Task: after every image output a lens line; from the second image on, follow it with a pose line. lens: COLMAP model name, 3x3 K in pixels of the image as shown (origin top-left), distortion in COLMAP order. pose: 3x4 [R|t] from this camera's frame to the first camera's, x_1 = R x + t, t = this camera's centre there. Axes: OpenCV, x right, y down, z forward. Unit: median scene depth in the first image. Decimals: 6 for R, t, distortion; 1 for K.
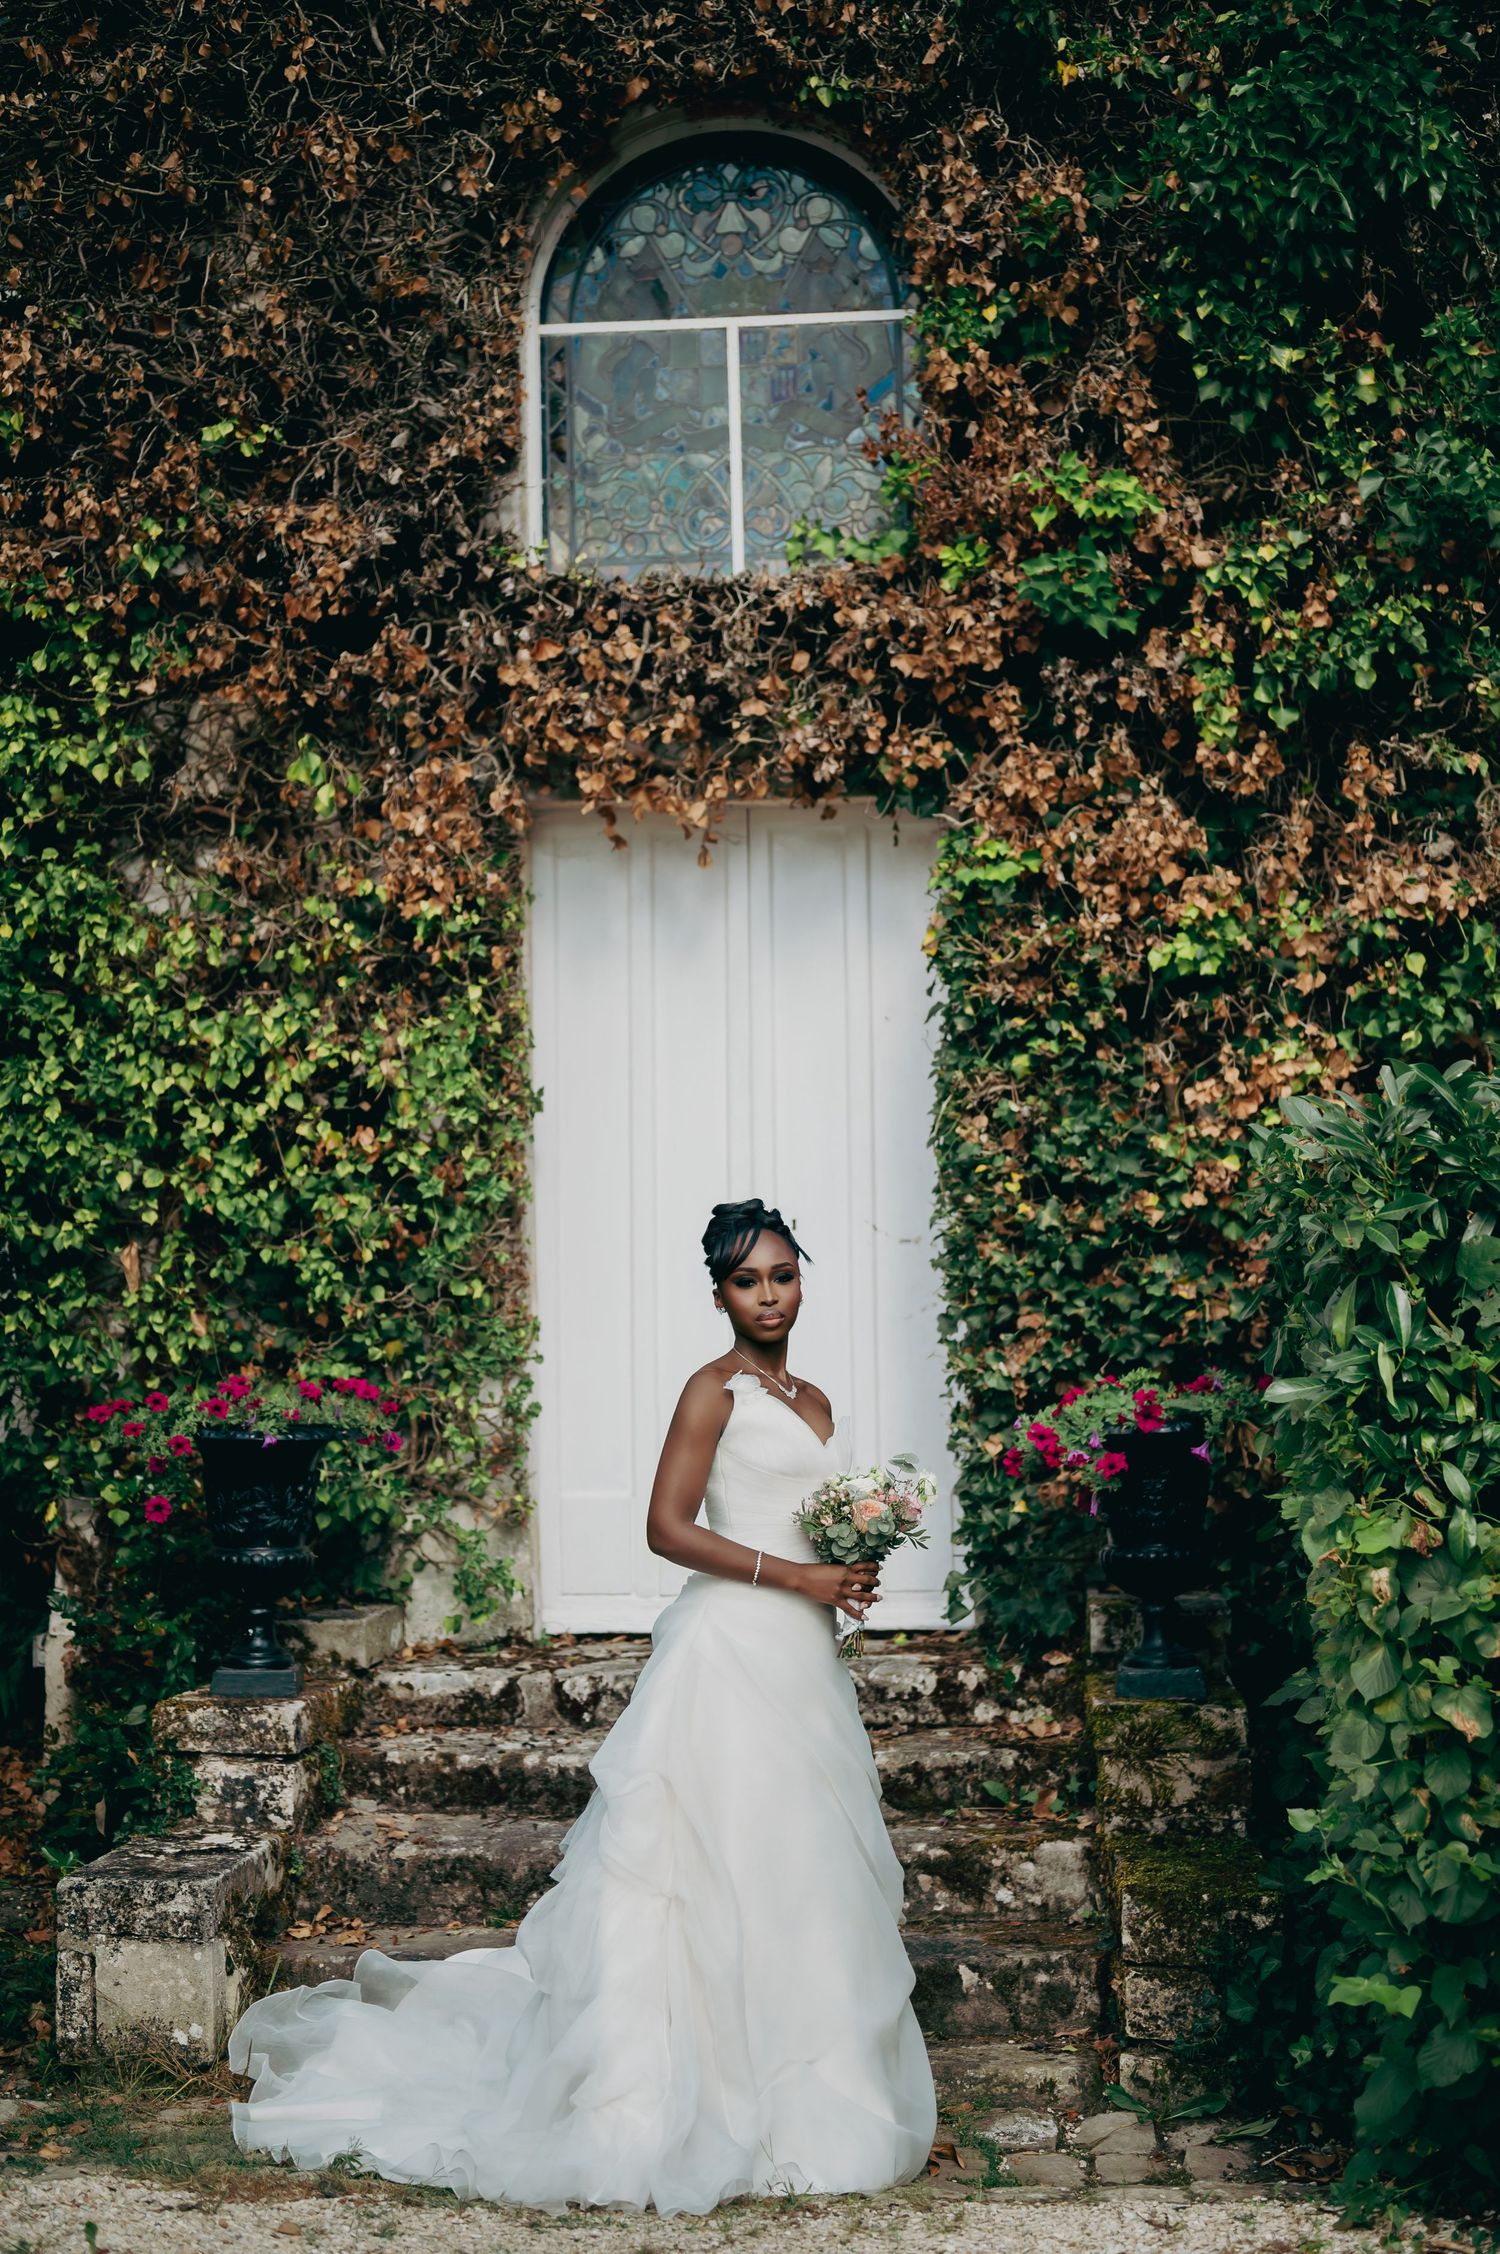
lens RADIAL K [[3713.4, 0, 750.0], [0, 3713.4, 1127.0], [0, 0, 1]] dist [0.145614, -0.284777]
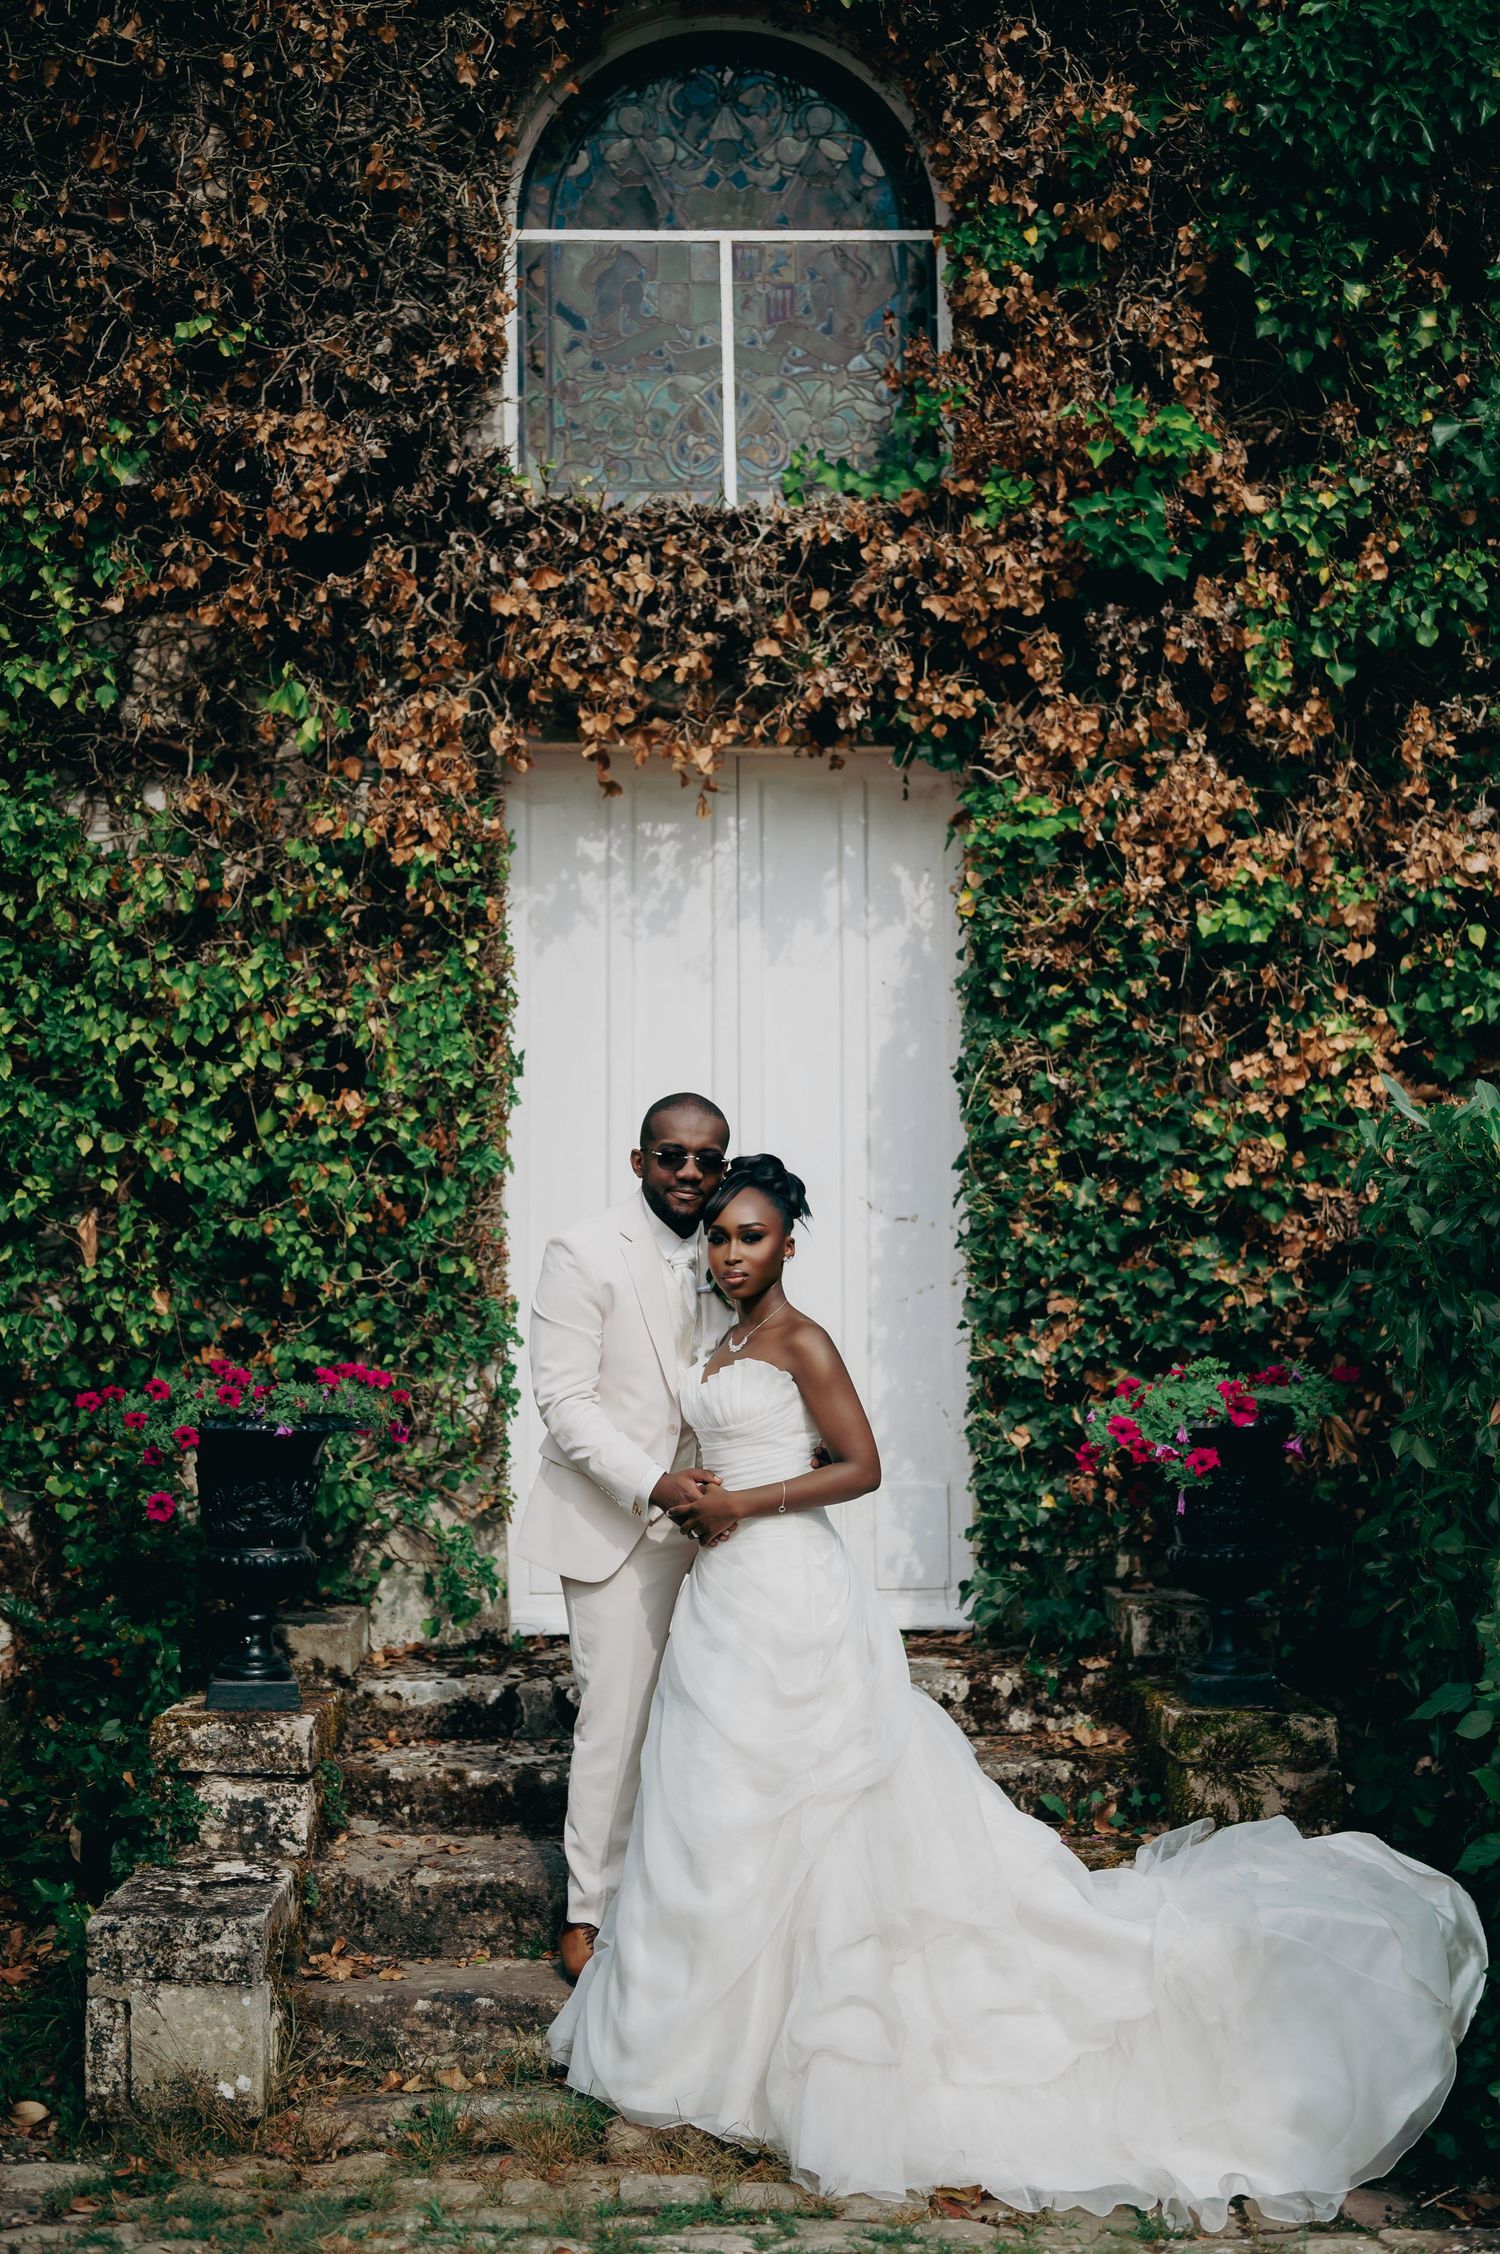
lens RADIAL K [[3713.4, 0, 750.0], [0, 3713.4, 1127.0], [0, 0, 1]] dist [0.145614, -0.284777]
pose [[0.991285, 0.013157, 0.131077, -0.126846], [-0.014434, 0.999857, 0.008796, -0.000421], [-0.130943, -0.010611, 0.991333, 0.072643]]
